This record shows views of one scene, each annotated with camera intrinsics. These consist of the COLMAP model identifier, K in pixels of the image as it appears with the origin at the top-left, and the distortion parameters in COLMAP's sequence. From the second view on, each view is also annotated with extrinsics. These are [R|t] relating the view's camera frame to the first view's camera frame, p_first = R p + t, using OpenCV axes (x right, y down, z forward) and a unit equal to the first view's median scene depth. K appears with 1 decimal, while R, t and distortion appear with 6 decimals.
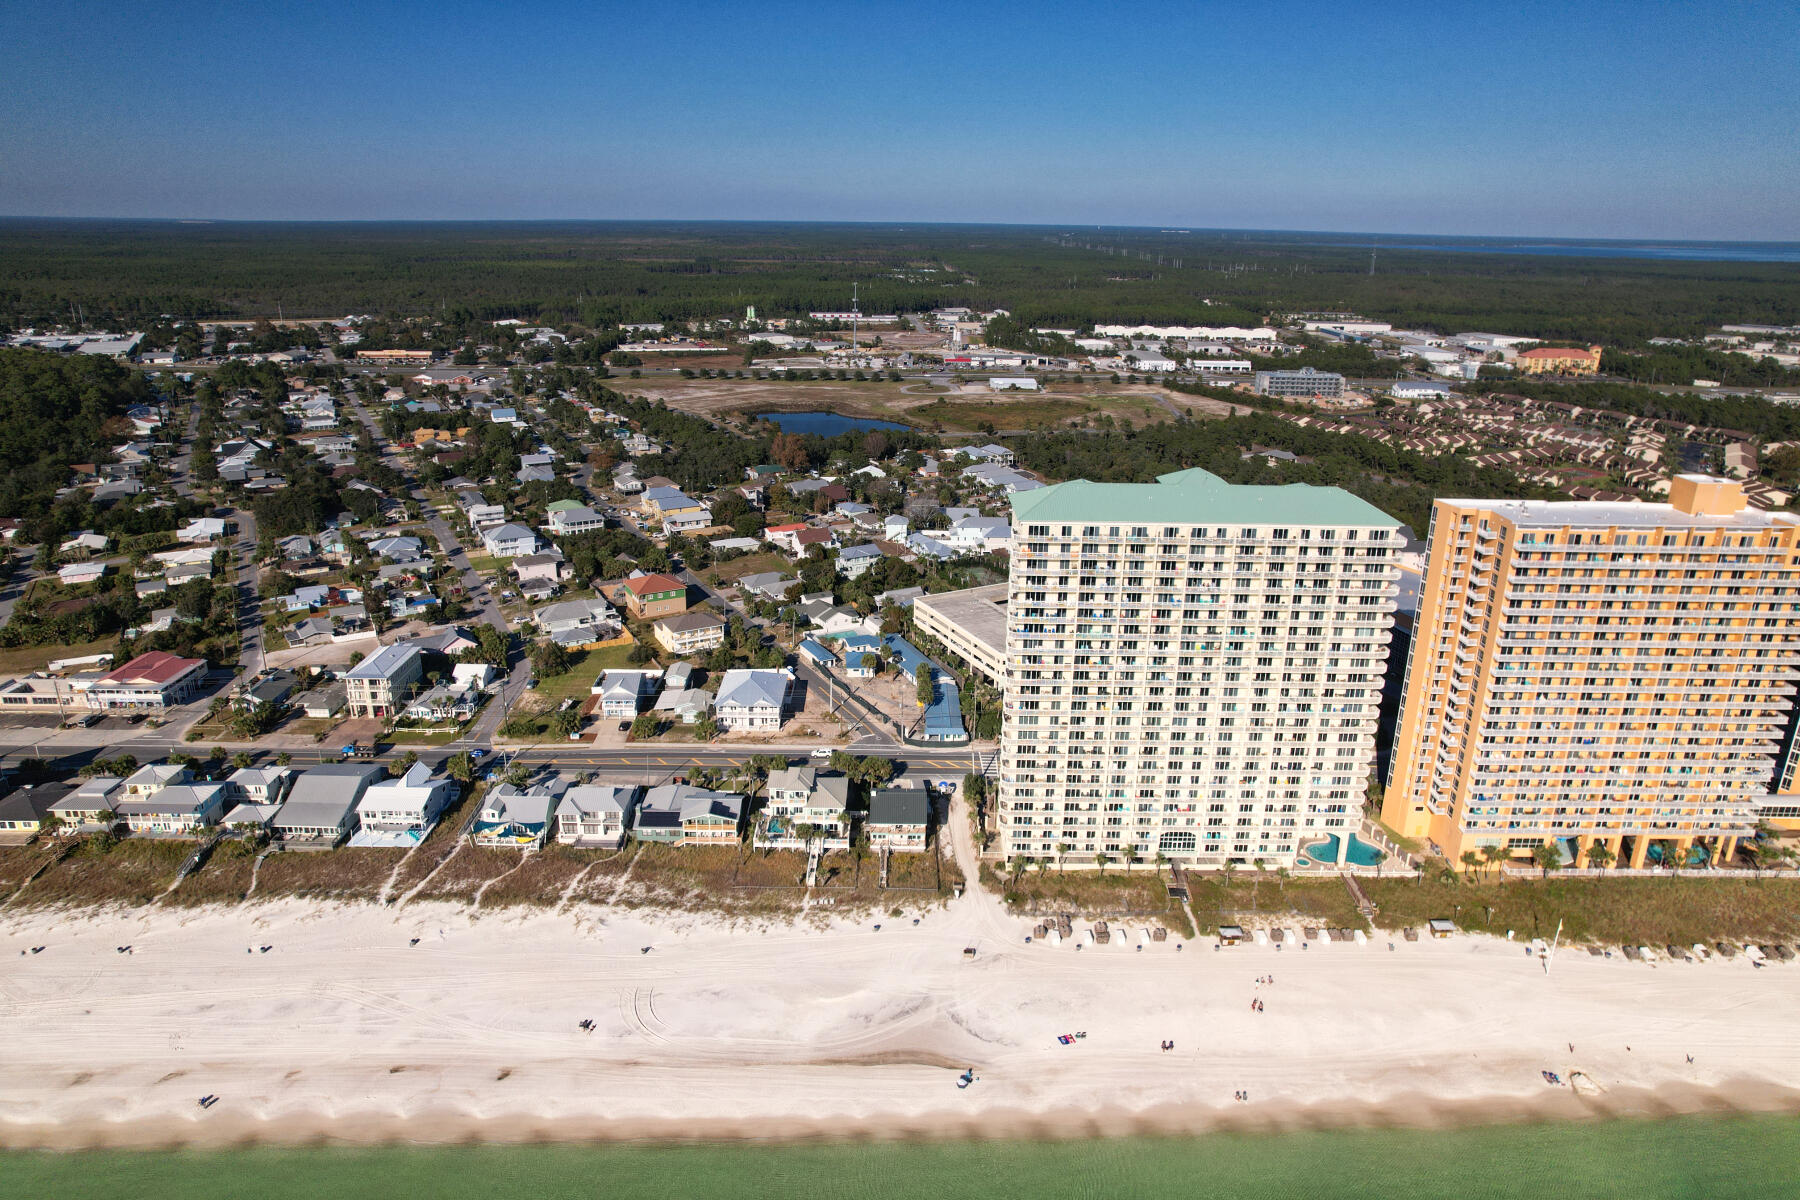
lens RADIAL K [[1164.6, 0, 900.0], [0, 1164.6, 600.0], [0, 0, 1]] dist [-0.077739, 0.068975]
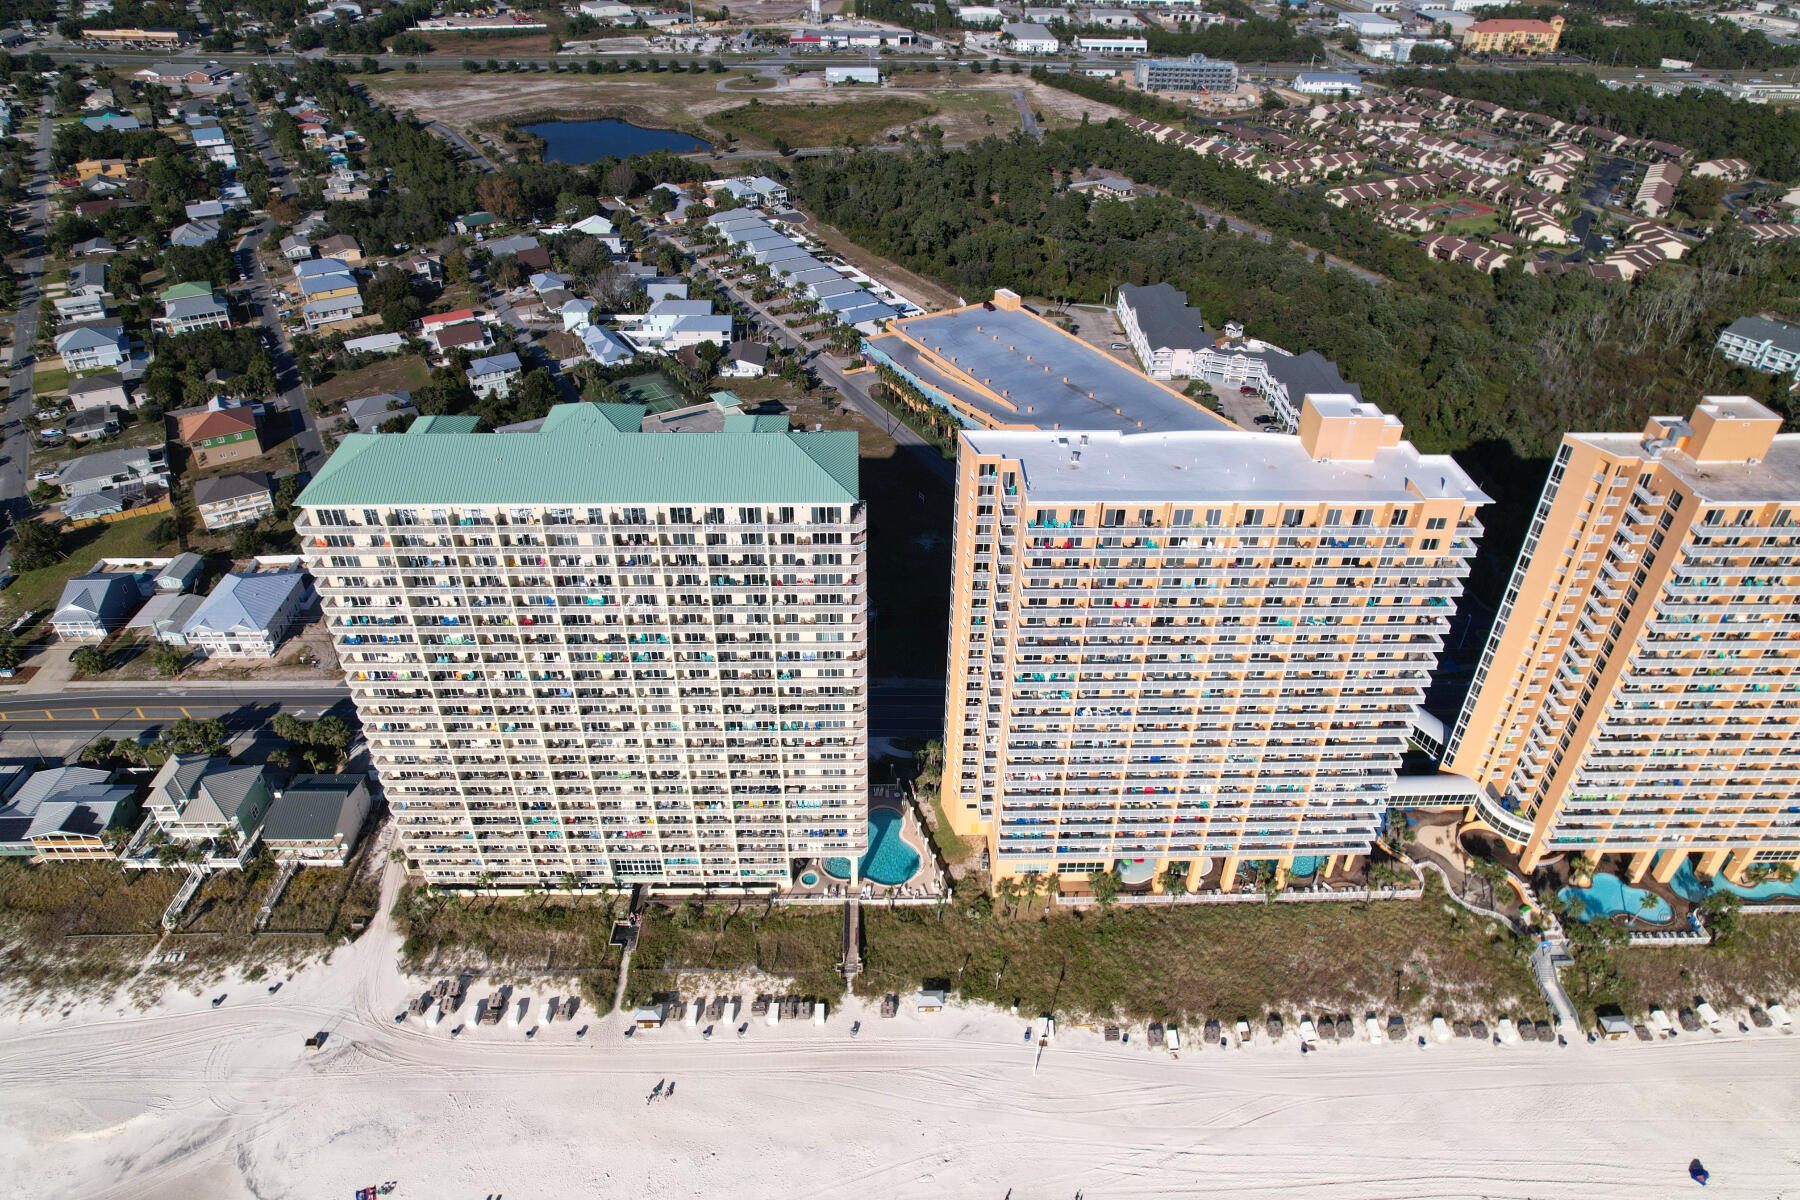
lens RADIAL K [[1179.0, 0, 900.0], [0, 1179.0, 600.0], [0, 0, 1]] dist [-0.092414, 0.080569]
pose [[0.999692, -0.014341, 0.020256, 0.165663], [0.008246, 0.961714, 0.273932, -0.074127], [-0.023409, -0.273680, 0.961536, 0.114566]]
